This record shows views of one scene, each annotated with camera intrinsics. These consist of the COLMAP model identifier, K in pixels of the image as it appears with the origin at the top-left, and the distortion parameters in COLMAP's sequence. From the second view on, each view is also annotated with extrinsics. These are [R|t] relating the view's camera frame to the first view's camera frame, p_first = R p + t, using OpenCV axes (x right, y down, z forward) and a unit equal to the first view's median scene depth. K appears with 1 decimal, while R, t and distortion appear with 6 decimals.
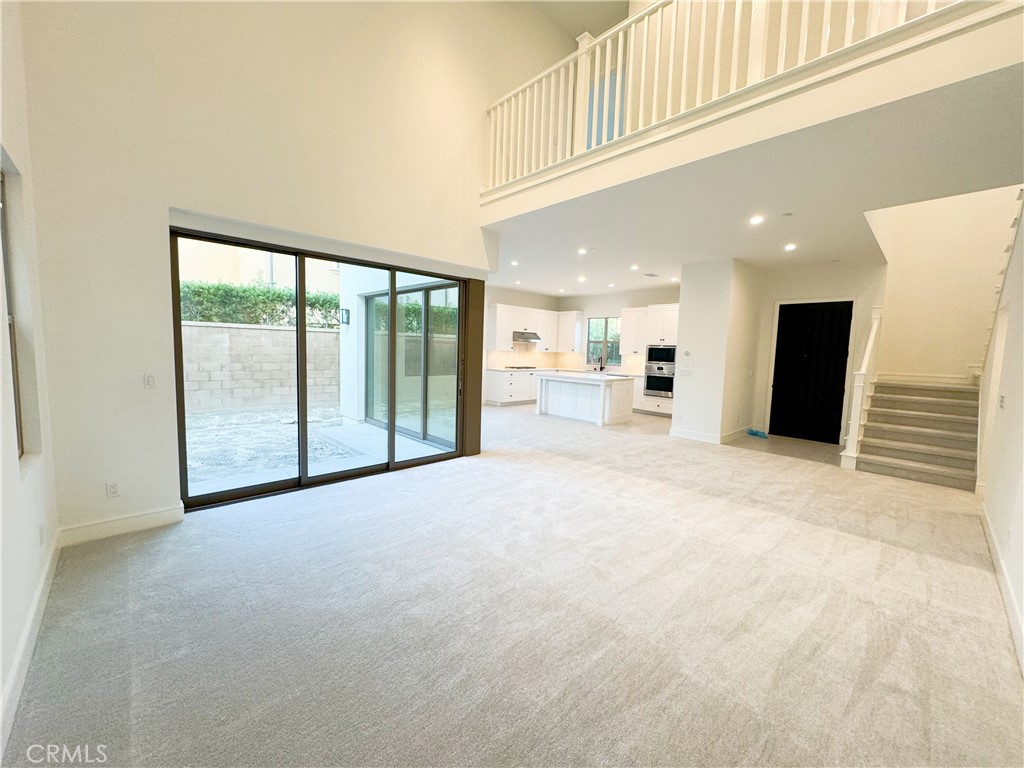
lens RADIAL K [[407.1, 0, 521.3], [0, 407.1, 386.1], [0, 0, 1]] dist [-0.001329, 0.000154]
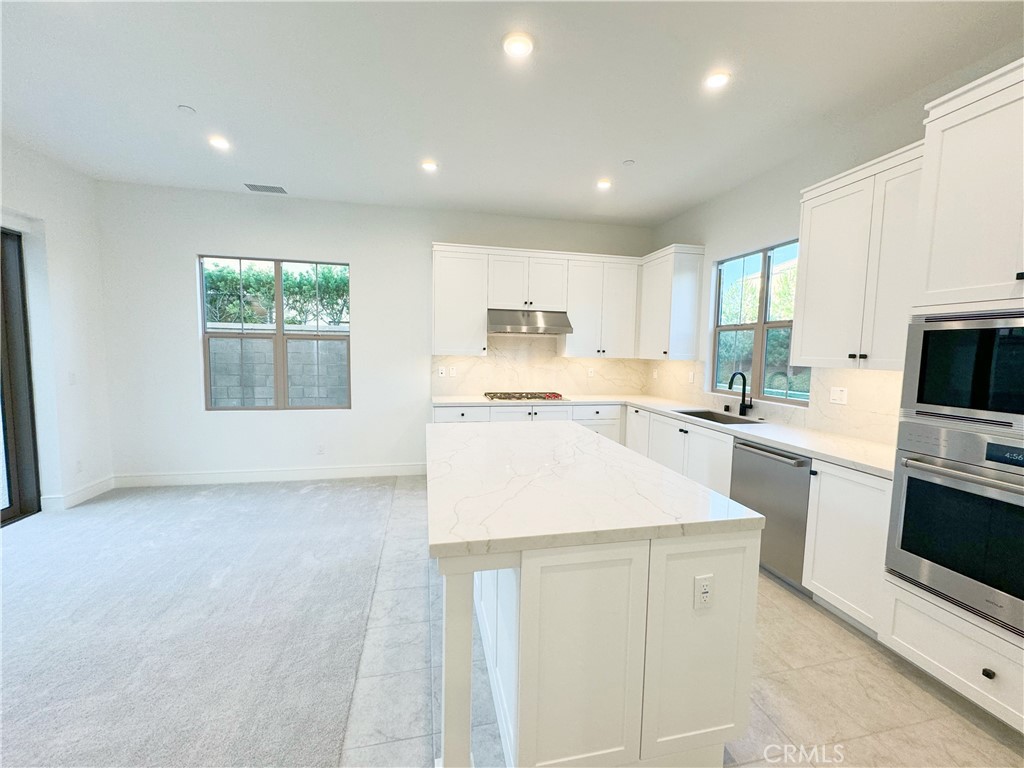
lens RADIAL K [[407.1, 0, 514.2], [0, 407.1, 382.1], [0, 0, 1]] dist [-0.001329, 0.000154]
pose [[0.839079, 0.025931, -0.543392, 0.227553], [-0.040691, 0.999057, -0.015157, -0.053415], [0.542486, 0.034829, 0.839342, 0.655305]]
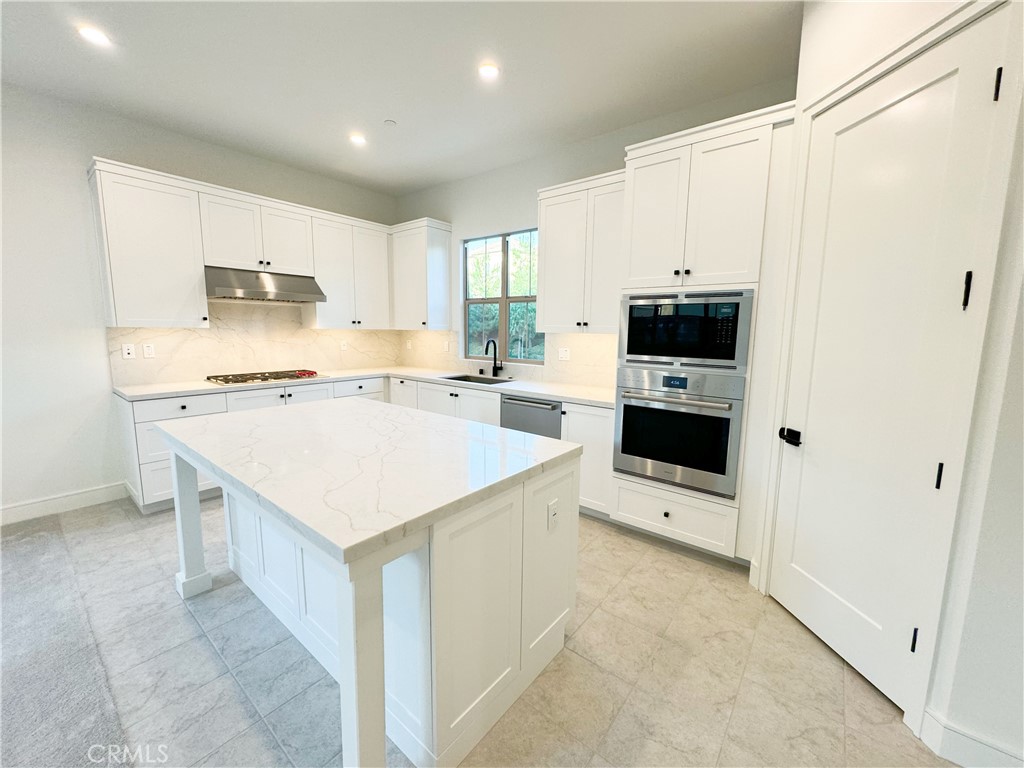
lens RADIAL K [[407.1, 0, 512.2], [0, 407.1, 381.7], [0, 0, 1]] dist [-0.001329, 0.000154]
pose [[0.994355, -0.032913, 0.100868, 0.180030], [0.028704, 0.998667, 0.042896, -0.050107], [-0.102145, -0.039758, 0.993975, 0.645187]]
